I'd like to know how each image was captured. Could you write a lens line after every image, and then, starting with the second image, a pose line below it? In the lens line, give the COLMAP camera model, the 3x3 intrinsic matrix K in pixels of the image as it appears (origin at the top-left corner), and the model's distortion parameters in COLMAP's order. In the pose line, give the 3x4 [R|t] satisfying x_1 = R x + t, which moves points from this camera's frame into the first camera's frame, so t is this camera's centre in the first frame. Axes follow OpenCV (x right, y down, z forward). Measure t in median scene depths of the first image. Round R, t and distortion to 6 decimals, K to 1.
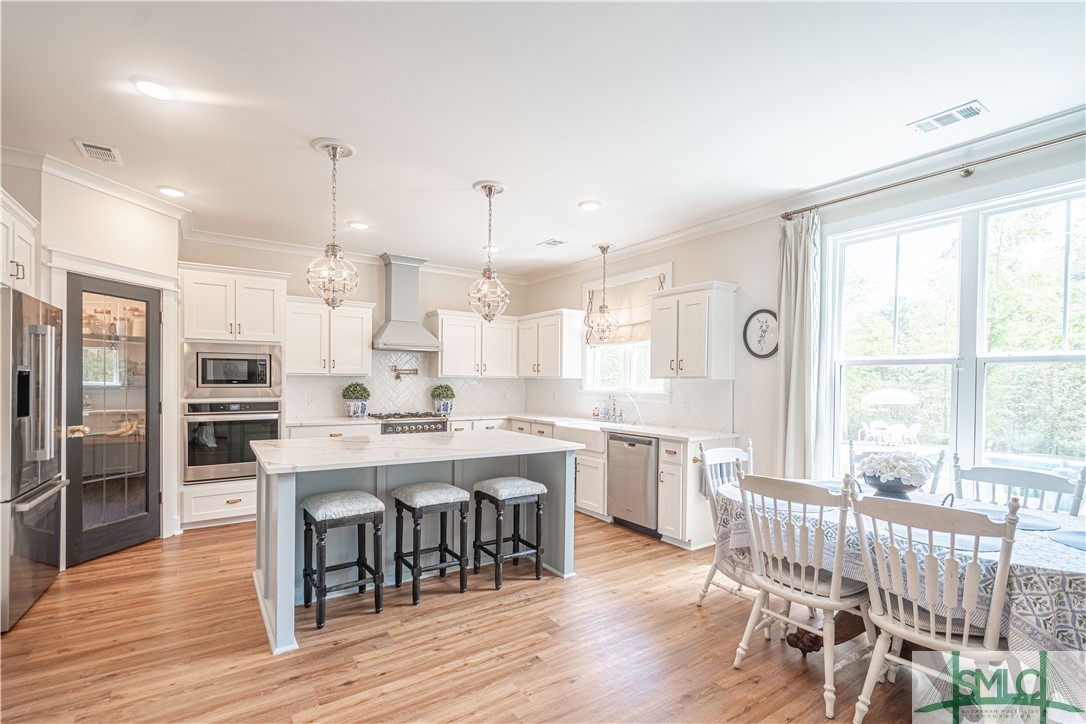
lens RADIAL K [[499.1, 0, 541.6], [0, 499.1, 386.3], [0, 0, 1]] dist [-0.000213, 0.000372]
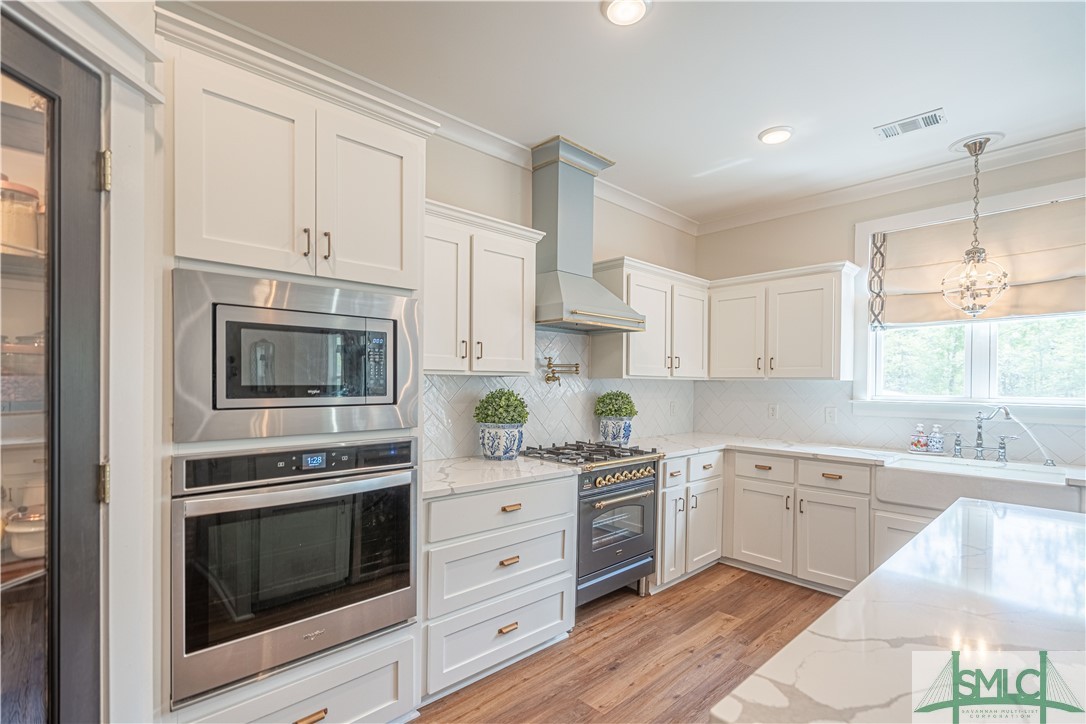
lens RADIAL K [[482.8, 0, 522.5], [0, 482.8, 387.6], [0, 0, 1]] dist [-0.005702, -0.000524]
pose [[0.988572, -0.003129, 0.150717, -0.433874], [0.002935, 0.999995, 0.001510, -0.010062], [-0.150720, -0.001051, 0.988576, 0.528518]]
